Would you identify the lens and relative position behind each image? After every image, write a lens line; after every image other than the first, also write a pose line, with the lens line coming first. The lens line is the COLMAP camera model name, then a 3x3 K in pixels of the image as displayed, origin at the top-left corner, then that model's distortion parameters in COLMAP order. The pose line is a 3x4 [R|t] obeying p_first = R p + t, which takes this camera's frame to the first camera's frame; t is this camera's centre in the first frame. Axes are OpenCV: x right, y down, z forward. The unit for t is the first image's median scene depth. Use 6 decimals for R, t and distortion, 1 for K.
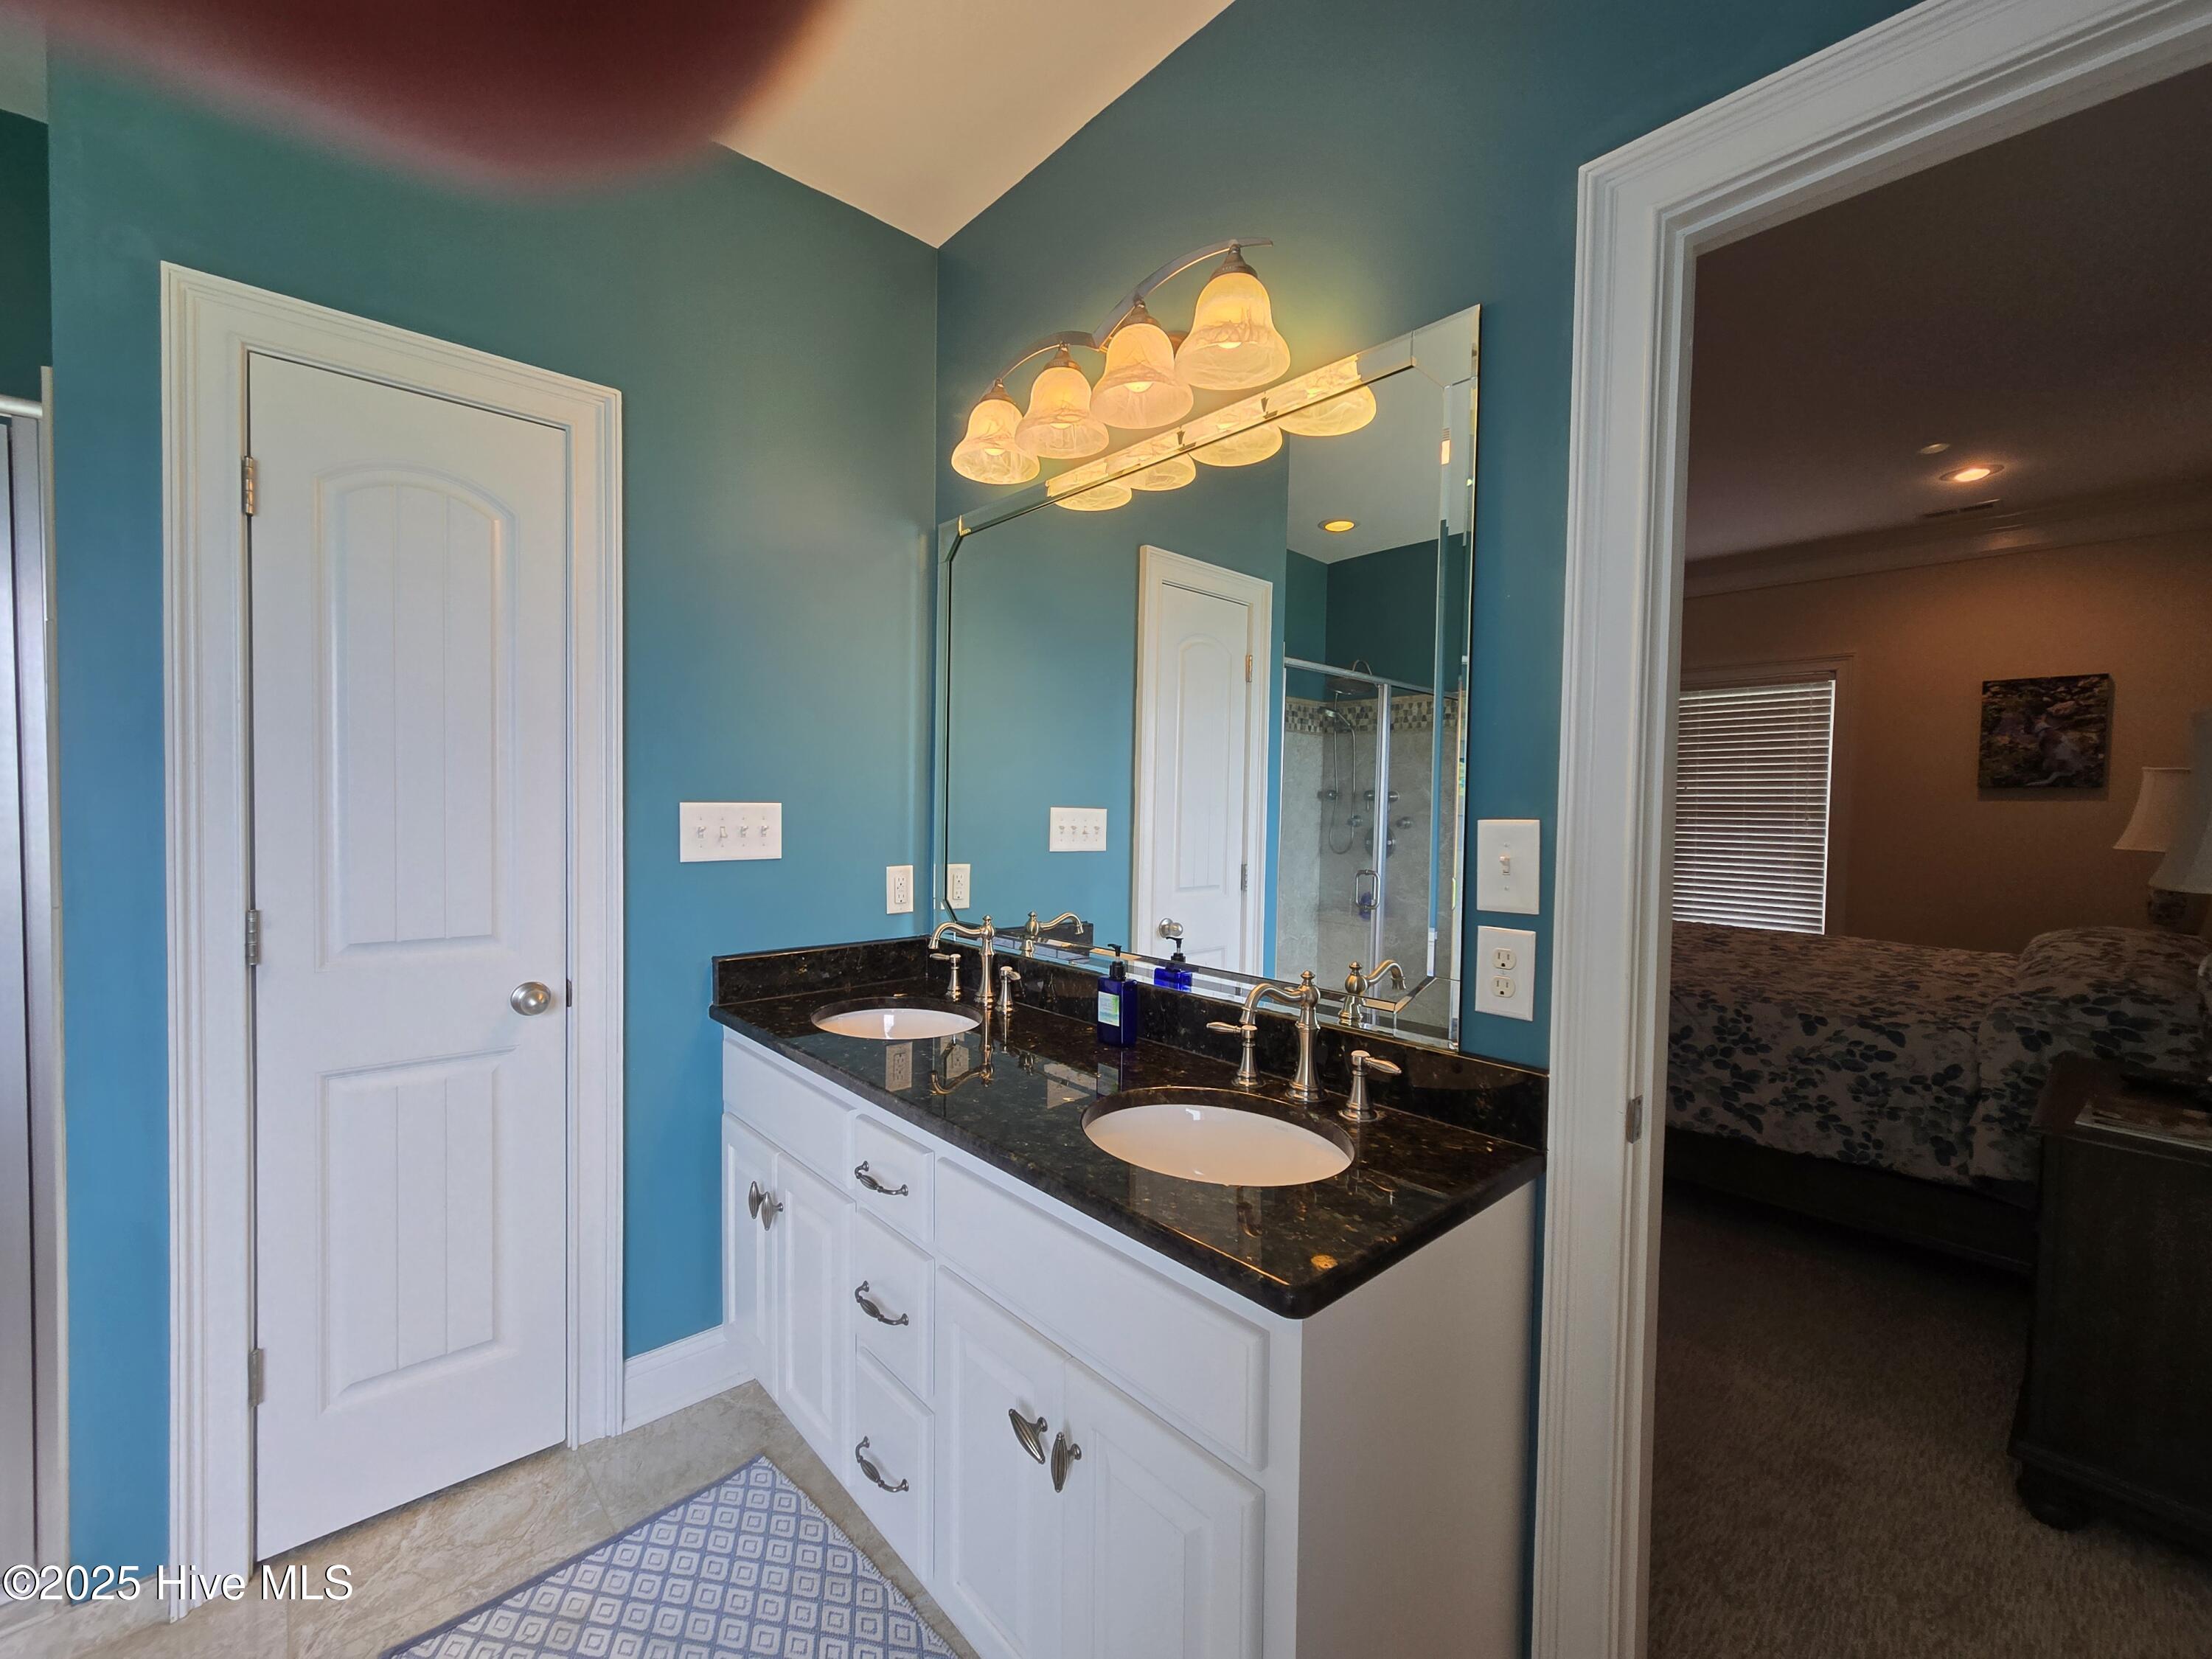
lens RADIAL K [[900.9, 0, 1106.0], [0, 900.9, 829.5], [0, 0, 1]] dist [-0.002063, -0.000357]
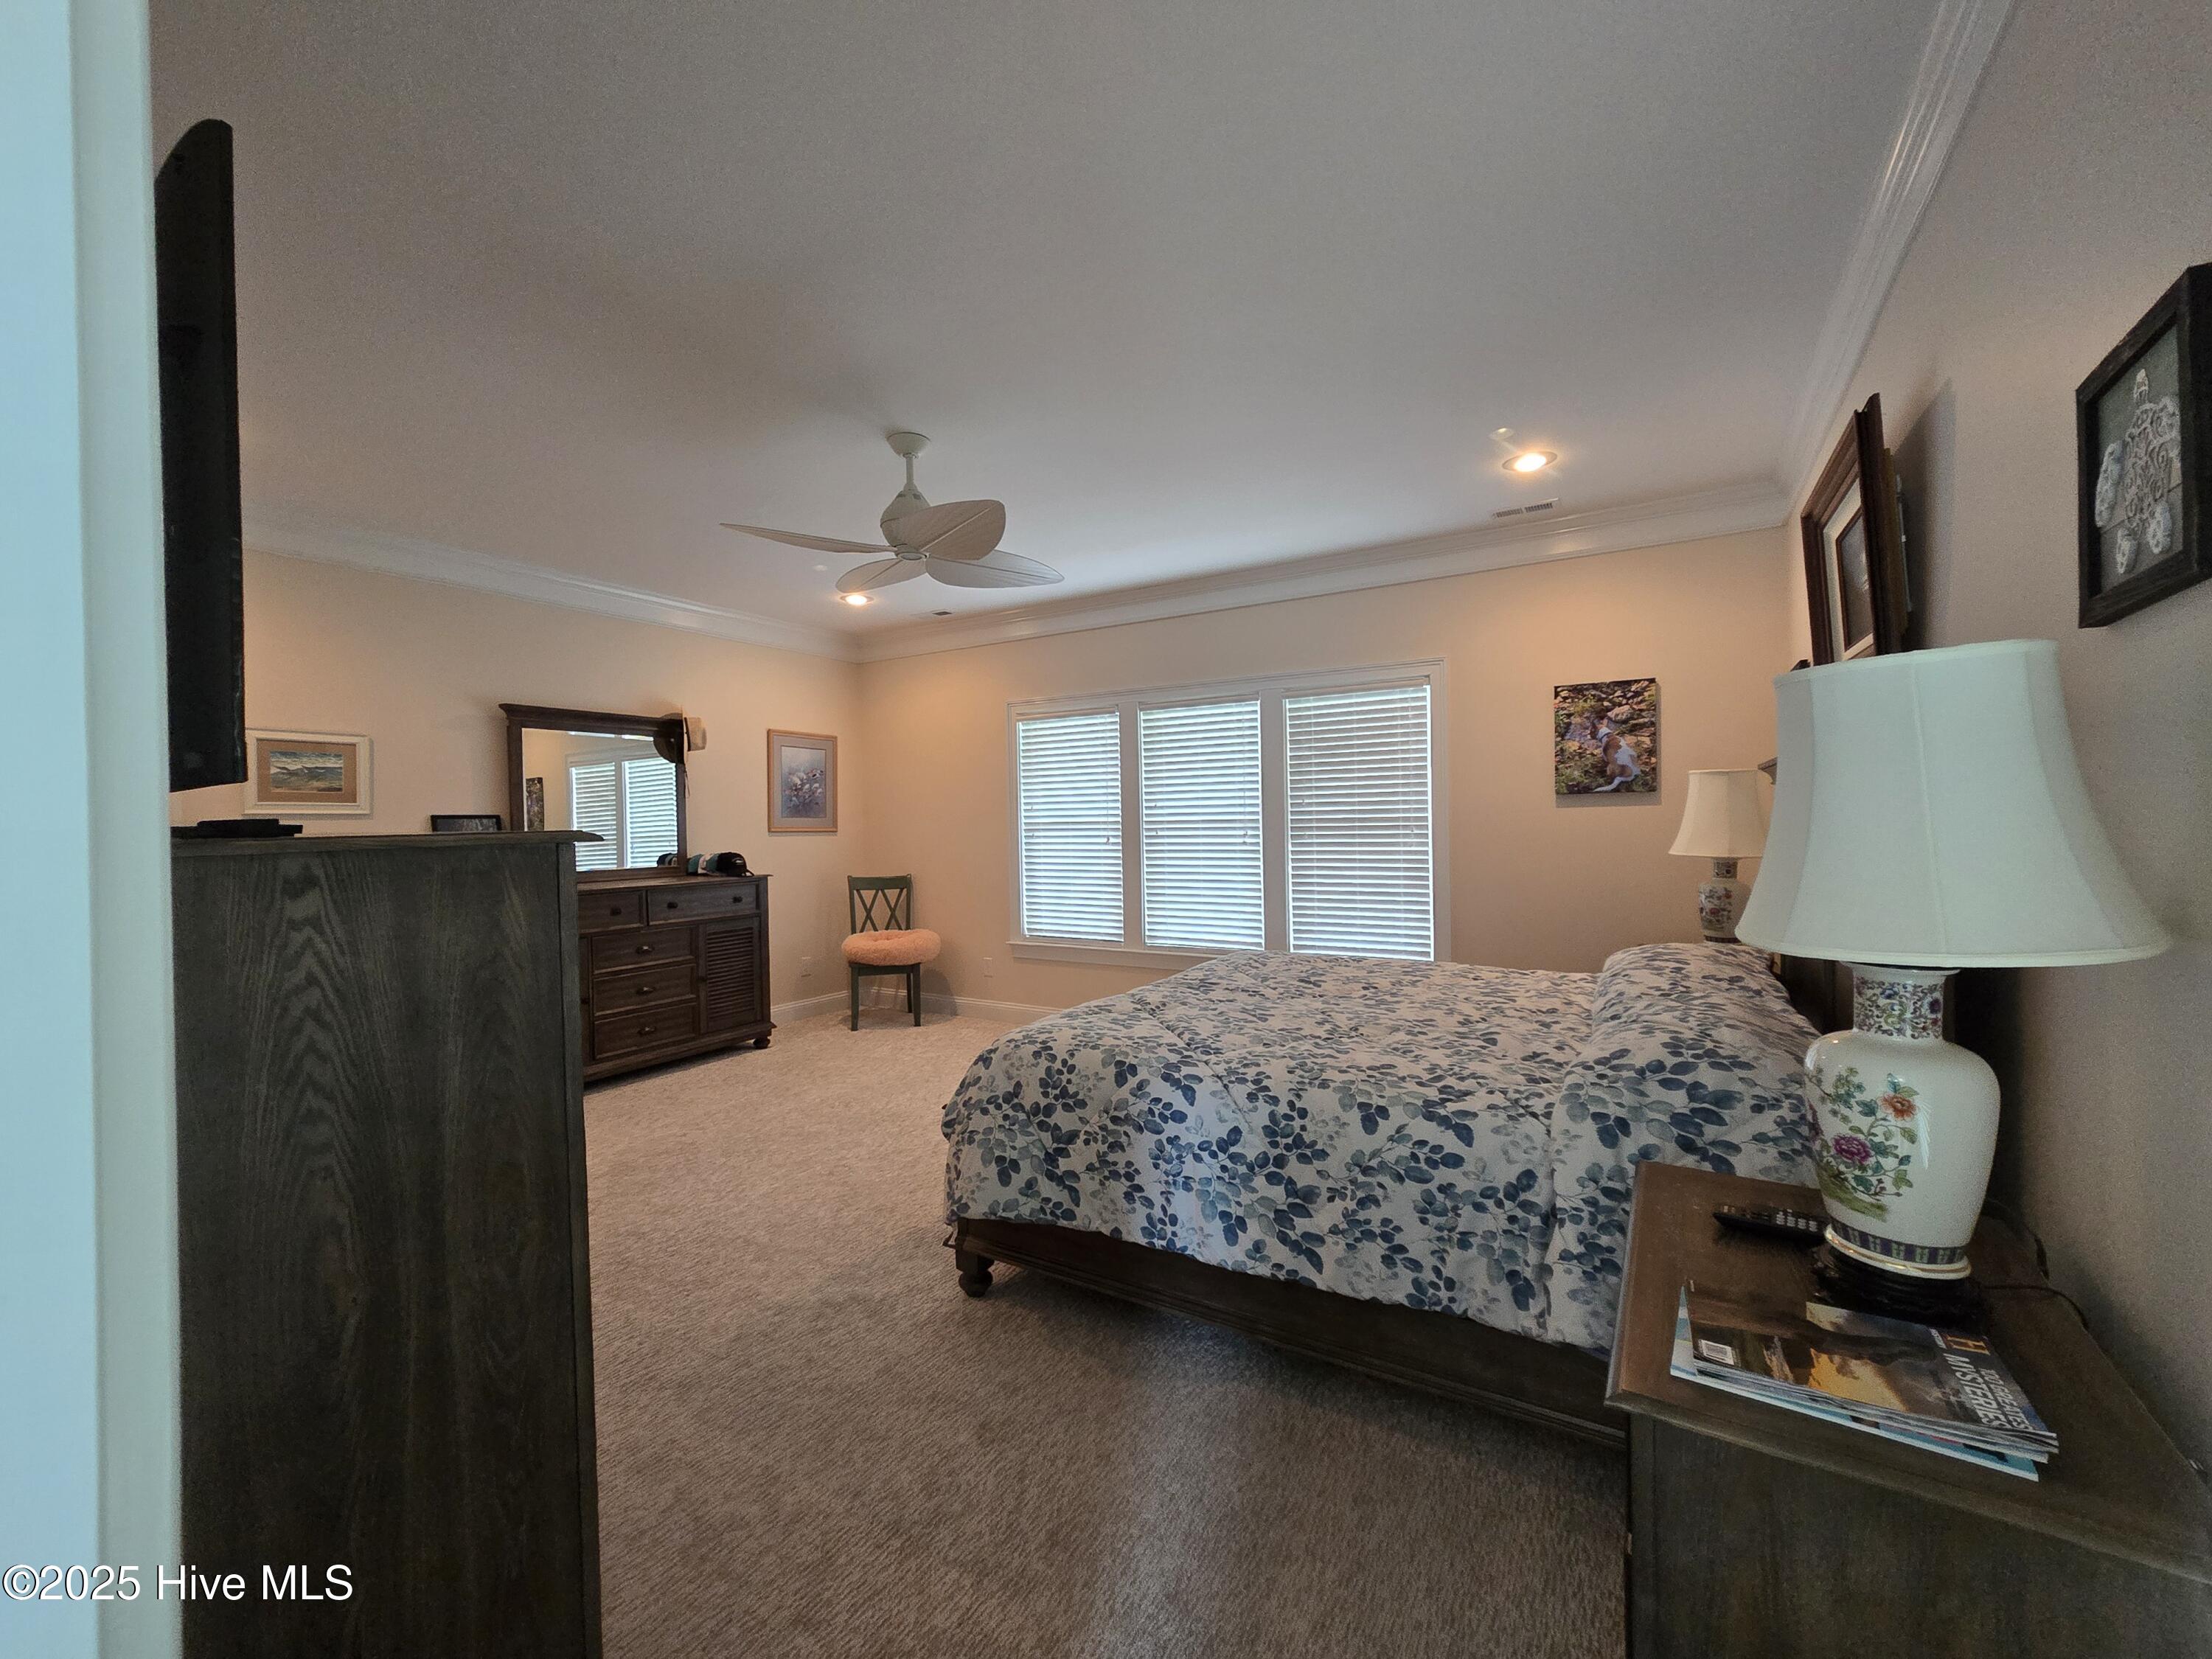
lens RADIAL K [[915.5, 0, 1097.6], [0, 915.5, 824.1], [0, 0, 1]] dist [0.000667, -0.000126]
pose [[0.956852, -0.029987, 0.289026, 0.352781], [0.038866, 0.998931, -0.025029, -0.015326], [-0.287966, 0.035183, 0.956994, 0.330056]]
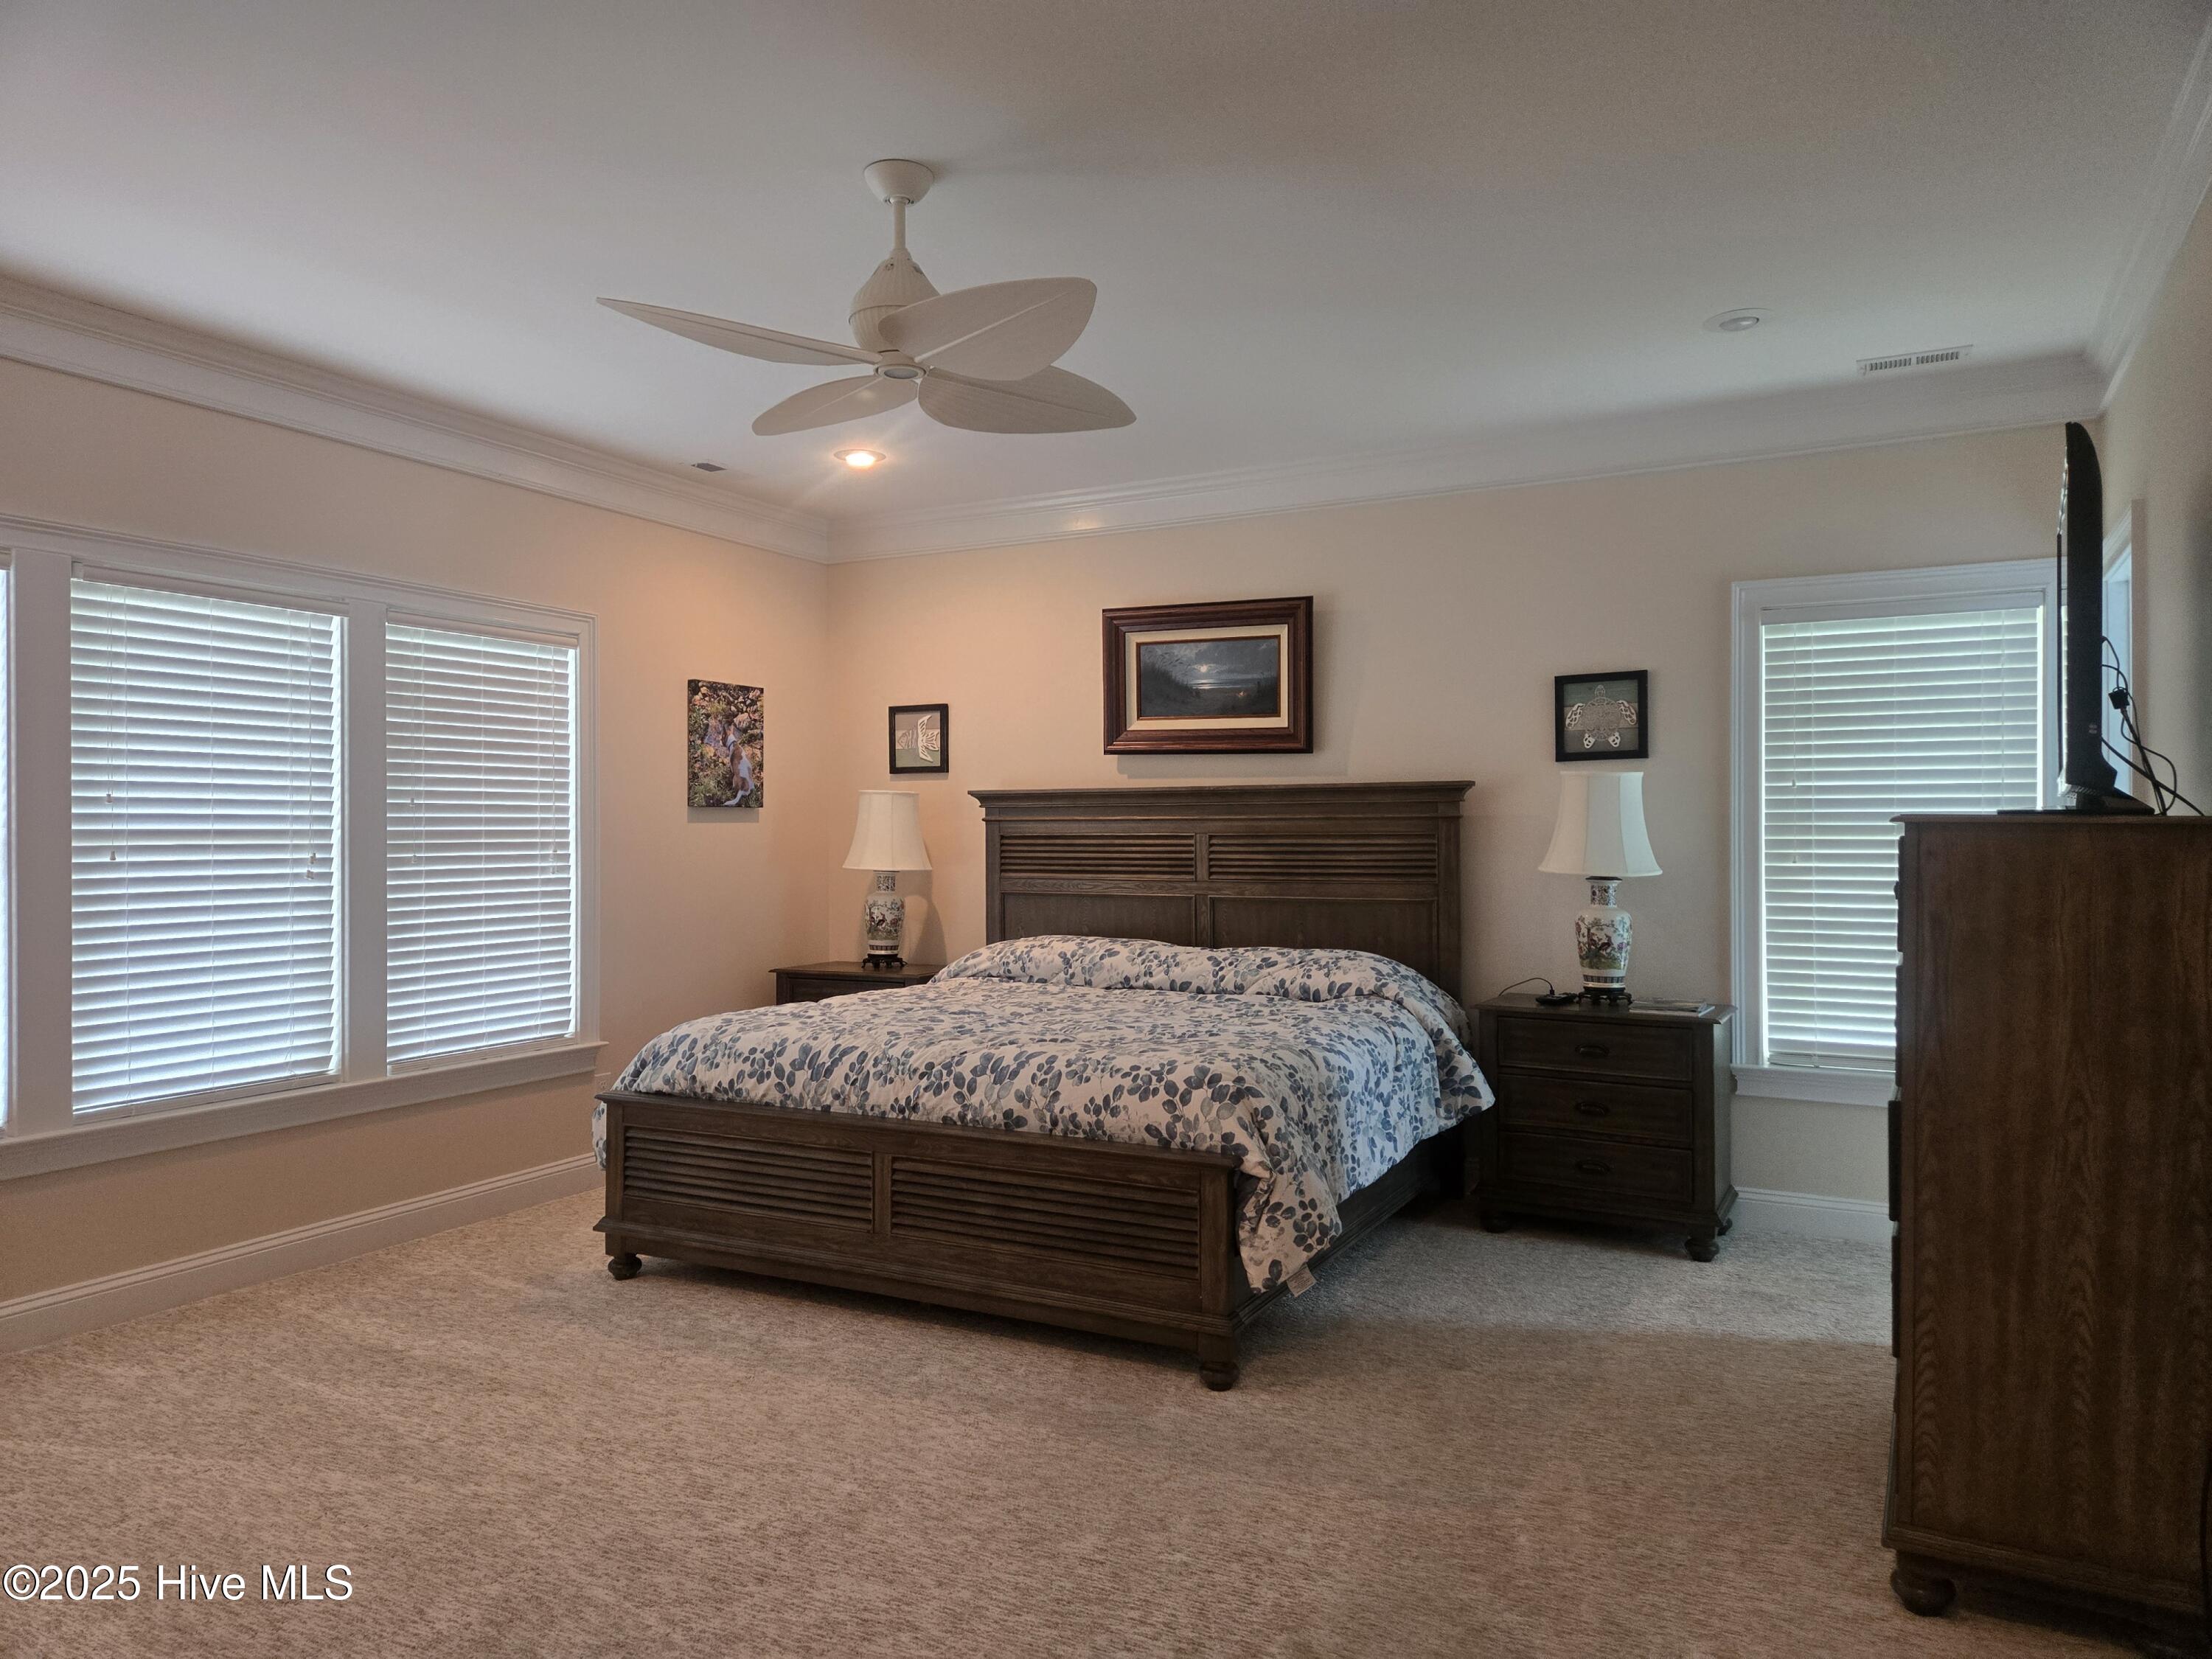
lens RADIAL K [[1481.8, 0, 1096.8], [0, 1481.8, 816.8], [0, 0, 1]] dist [0.087691, -0.083778]
pose [[-0.357744, -0.002427, 0.933817, -0.758036], [0.028861, 0.999490, 0.013654, -0.077530], [-0.933374, 0.031835, -0.357491, 1.952248]]
